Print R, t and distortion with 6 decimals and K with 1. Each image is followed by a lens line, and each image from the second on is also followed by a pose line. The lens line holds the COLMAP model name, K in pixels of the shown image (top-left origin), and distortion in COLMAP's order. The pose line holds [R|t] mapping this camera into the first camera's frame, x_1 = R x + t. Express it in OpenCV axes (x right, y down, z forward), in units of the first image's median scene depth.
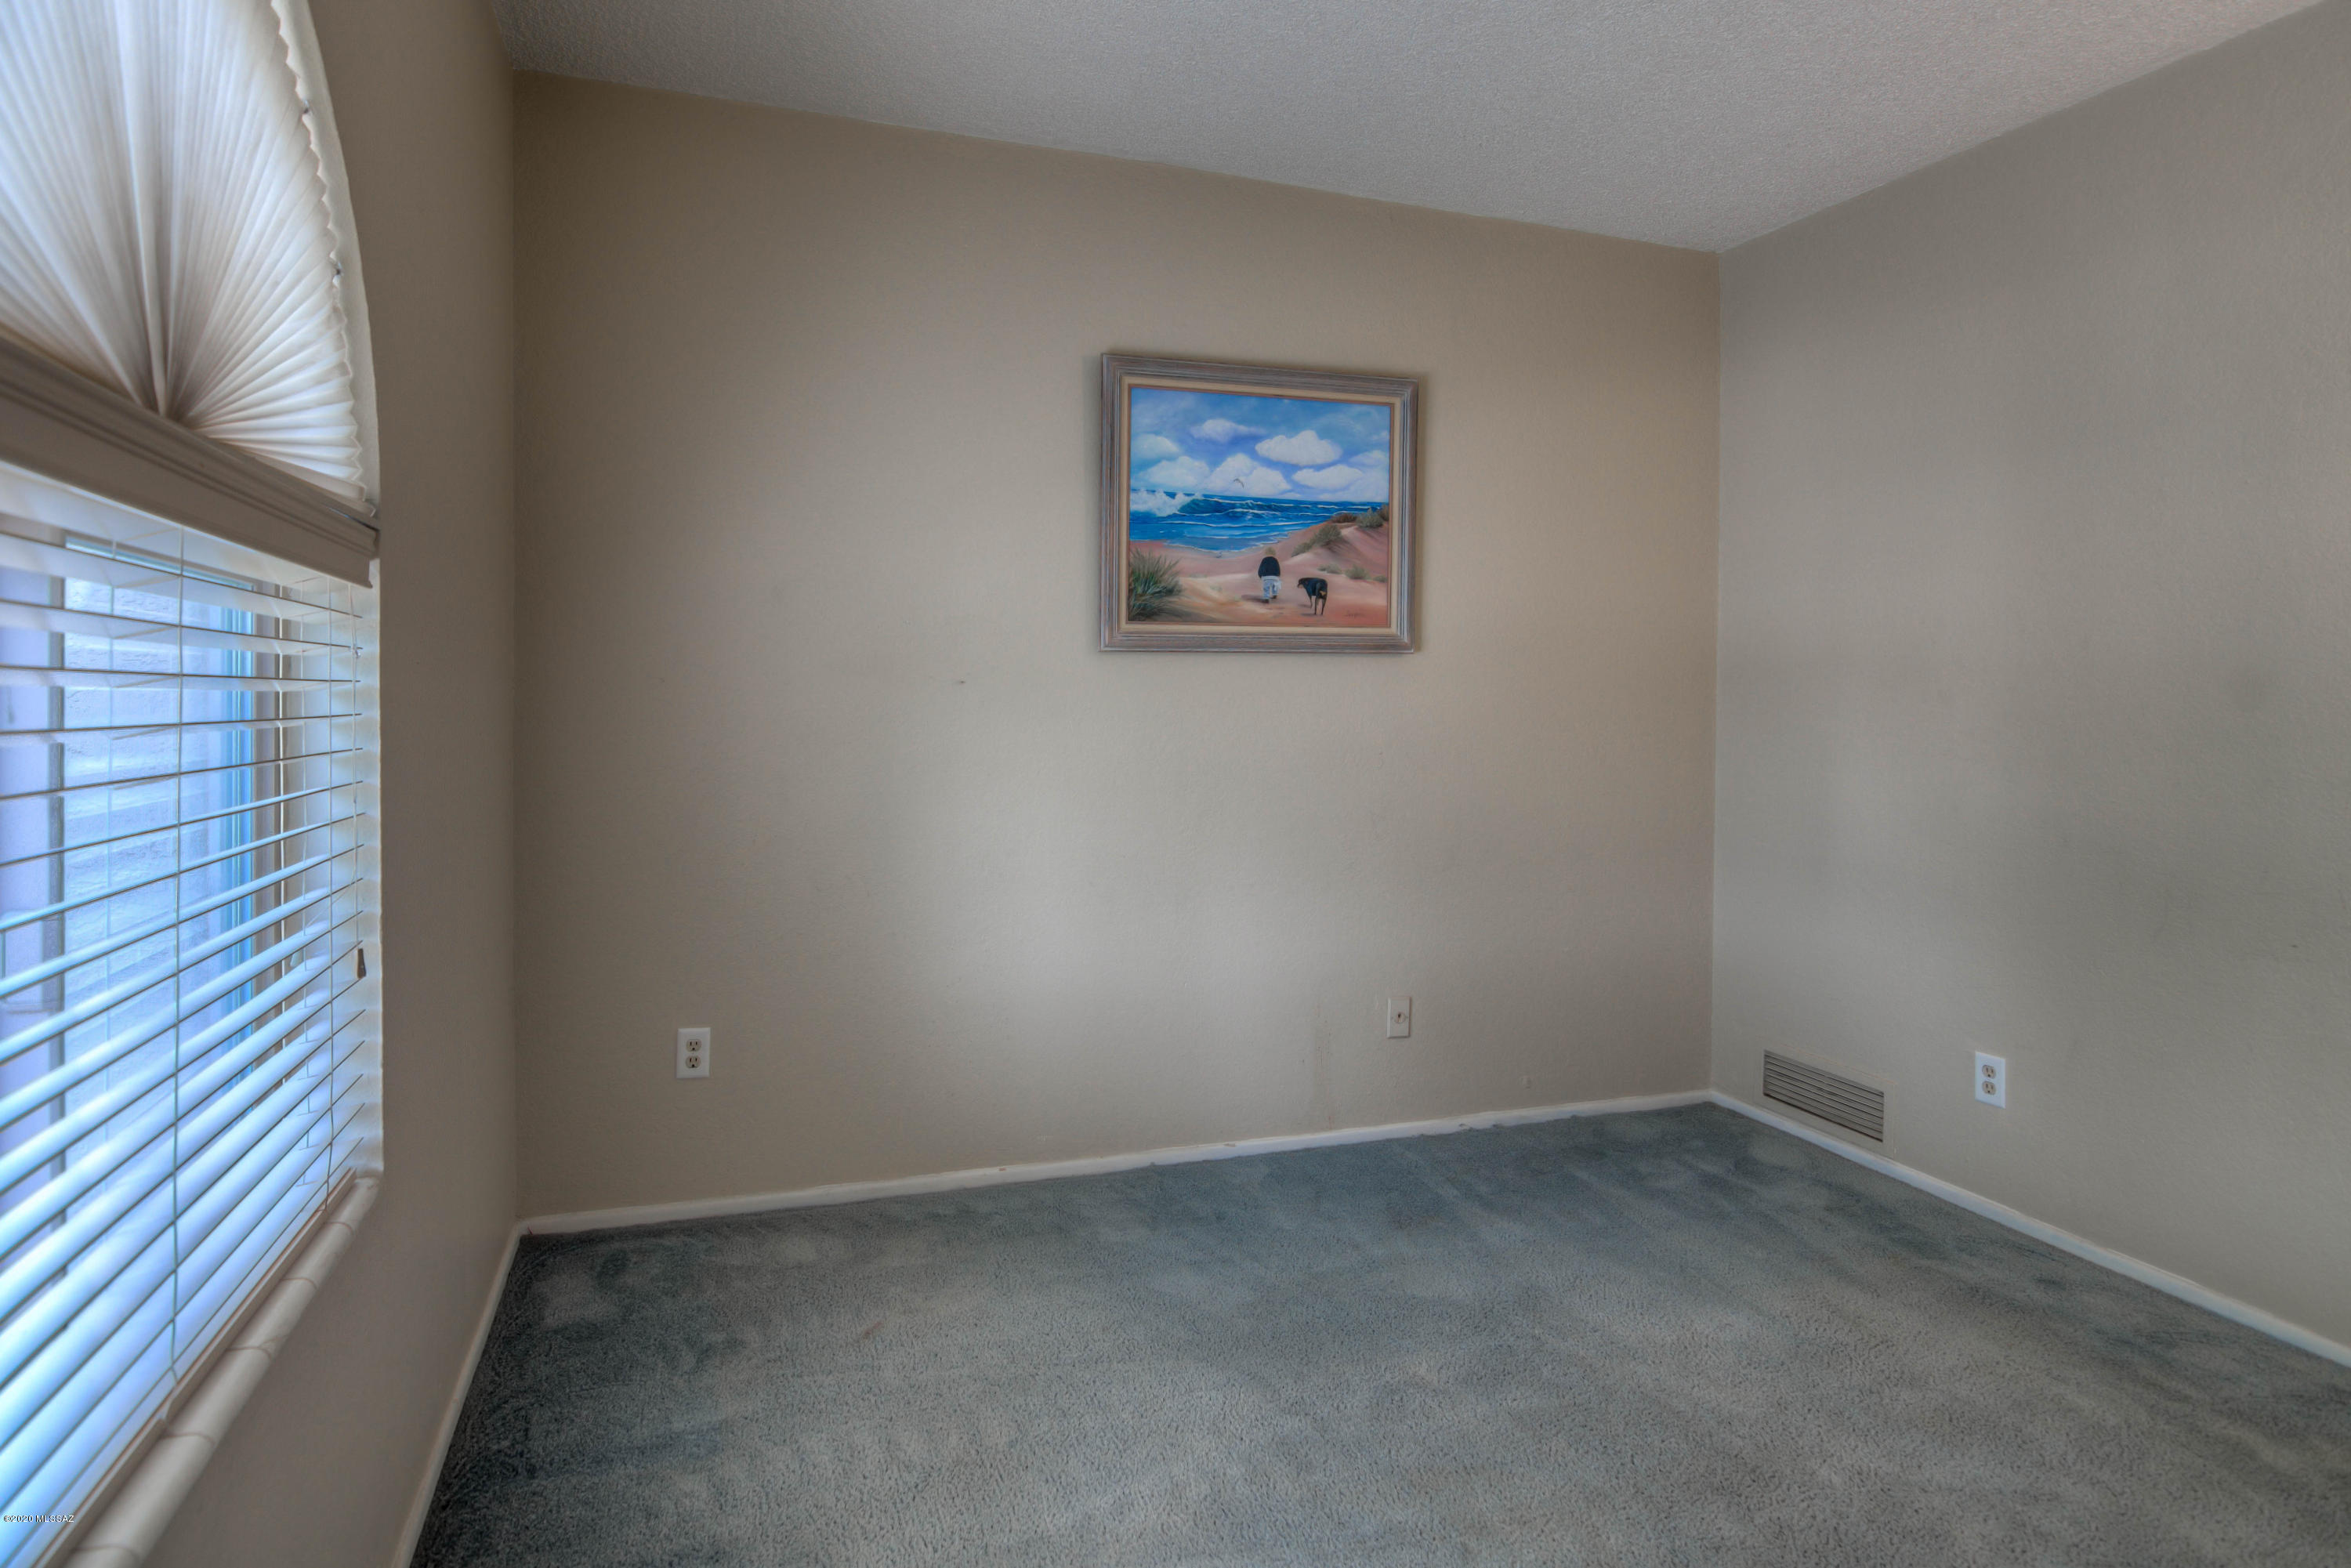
lens RADIAL K [[1210.4, 0, 1175.4], [0, 1210.4, 686.8], [0, 0, 1]] dist [0.001362, 0.000079]
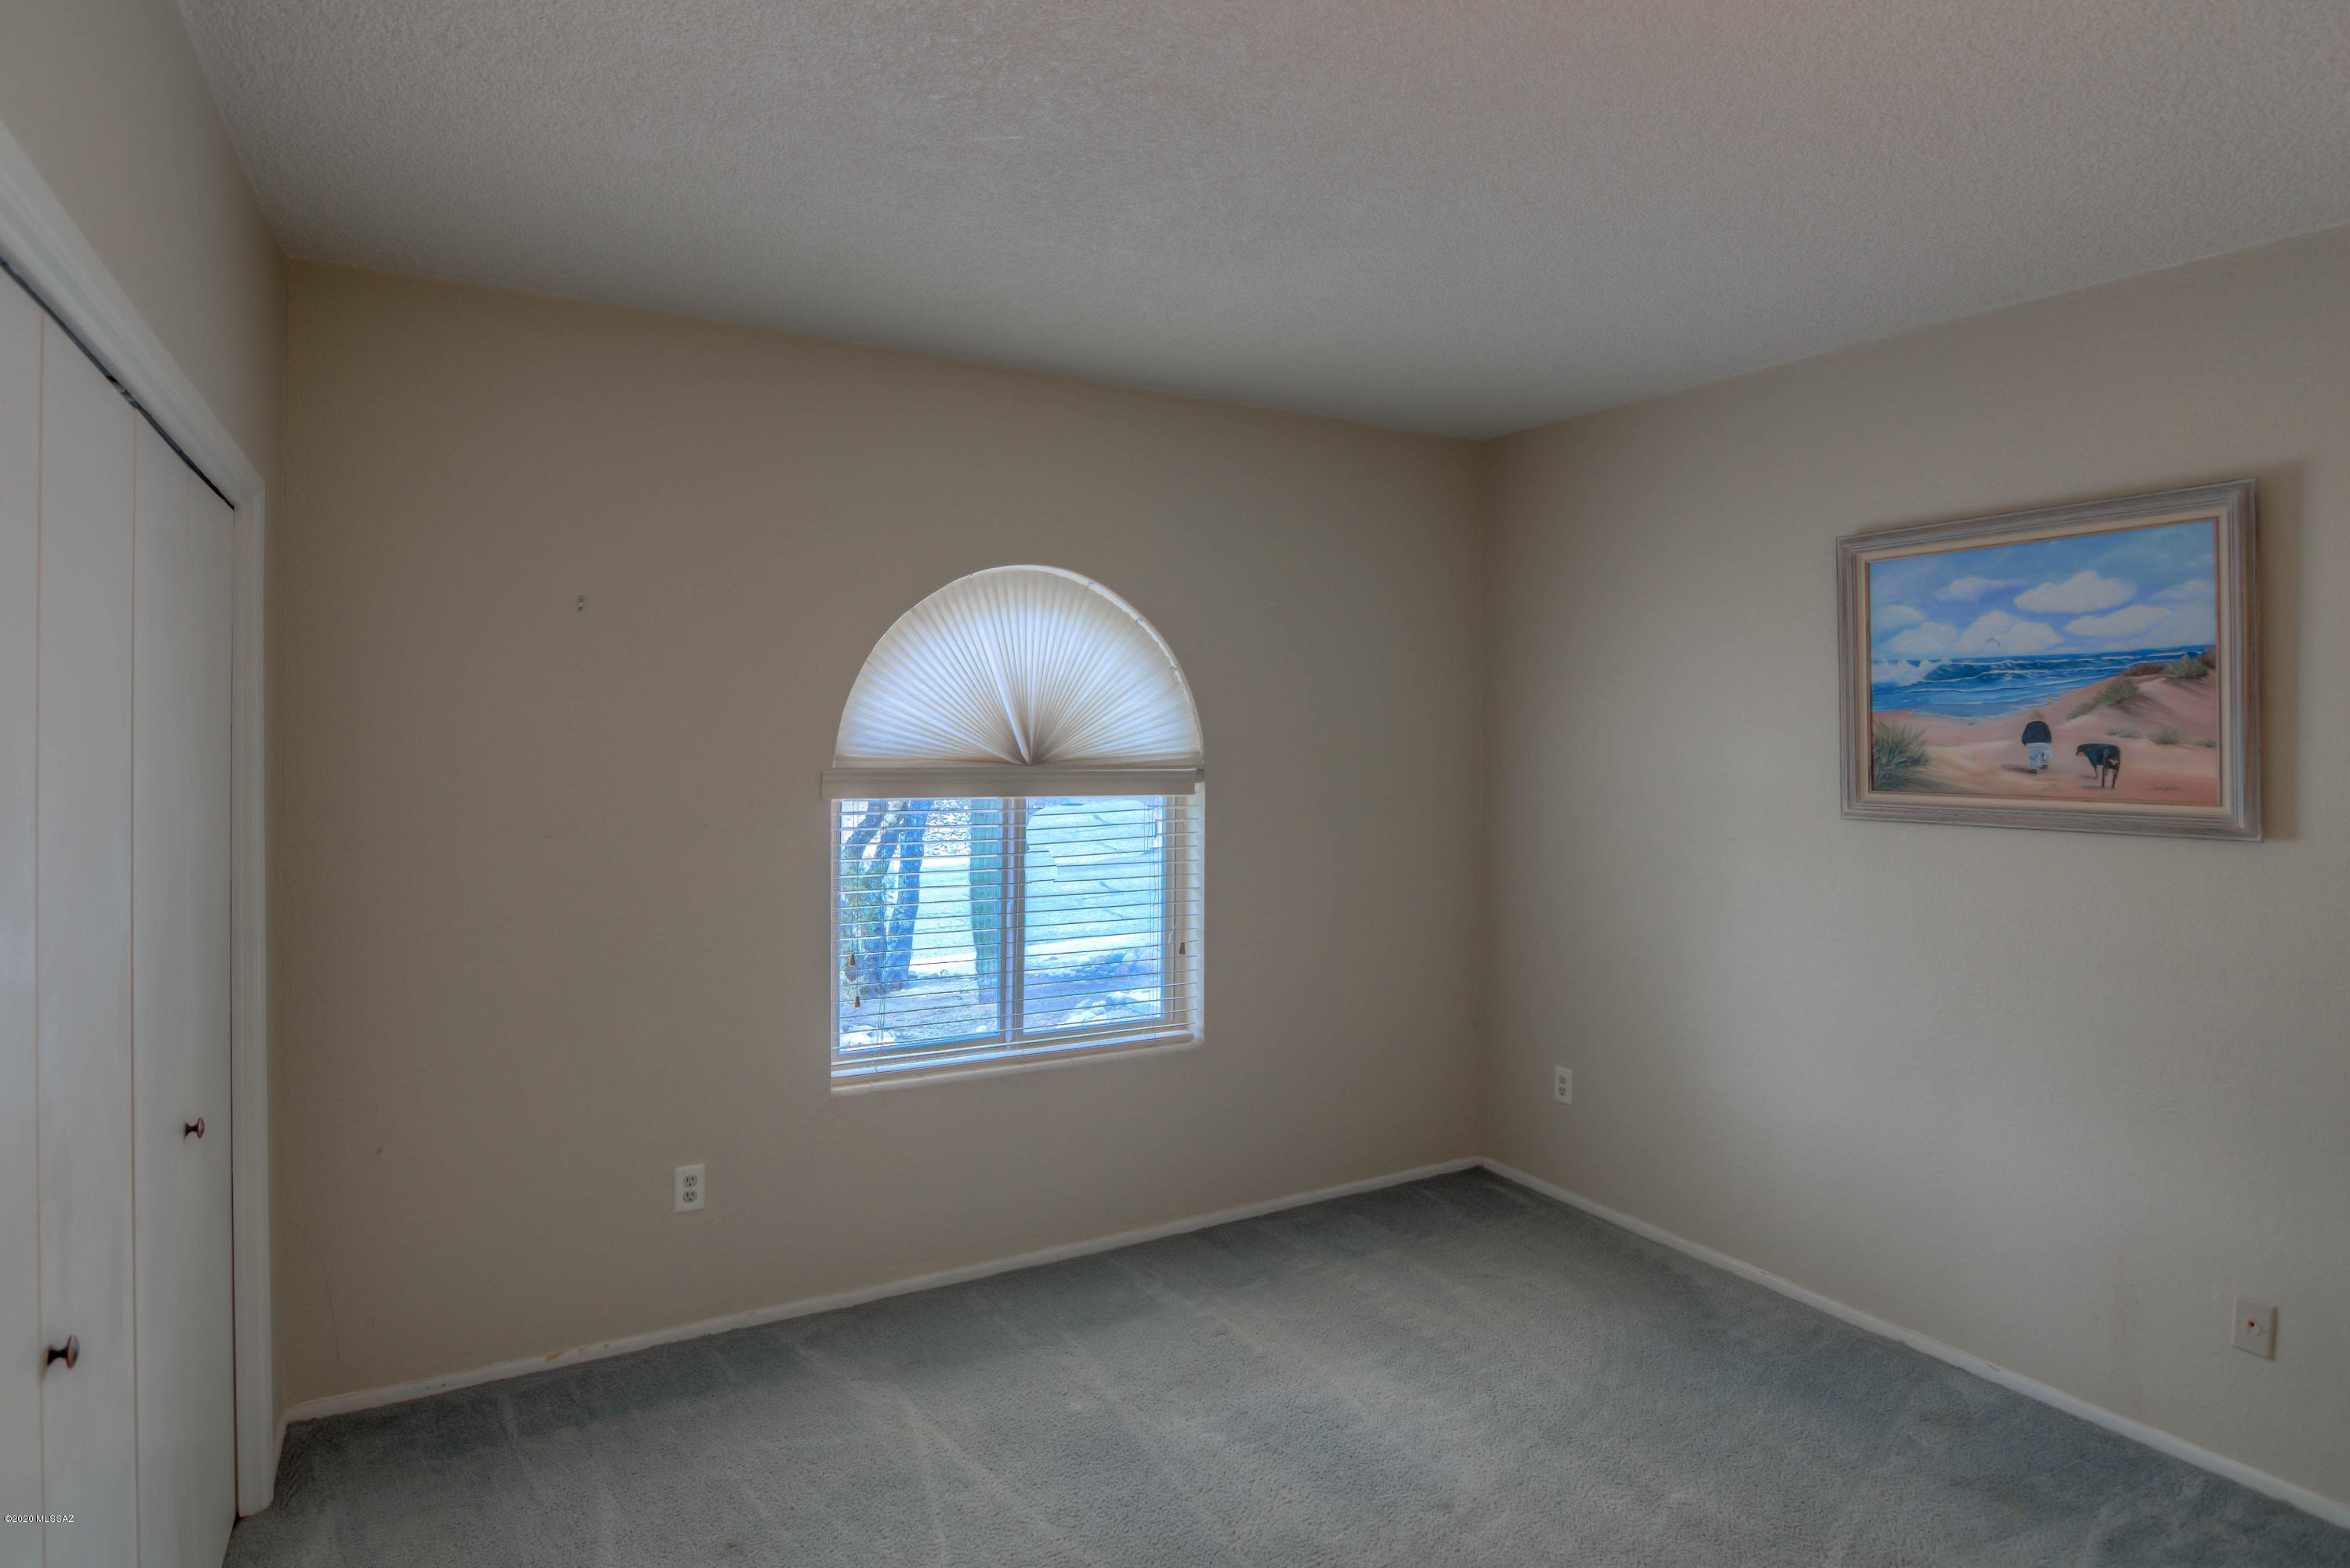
lens RADIAL K [[1229.5, 0, 1173.2], [0, 1229.5, 730.1], [0, 0, 1]] dist [-0.003556, -0.001506]
pose [[0.240781, -0.009467, -0.970533, 0.798801], [-0.009308, 0.999884, -0.012062, -0.084659], [0.970535, 0.011938, 0.240665, 0.173165]]
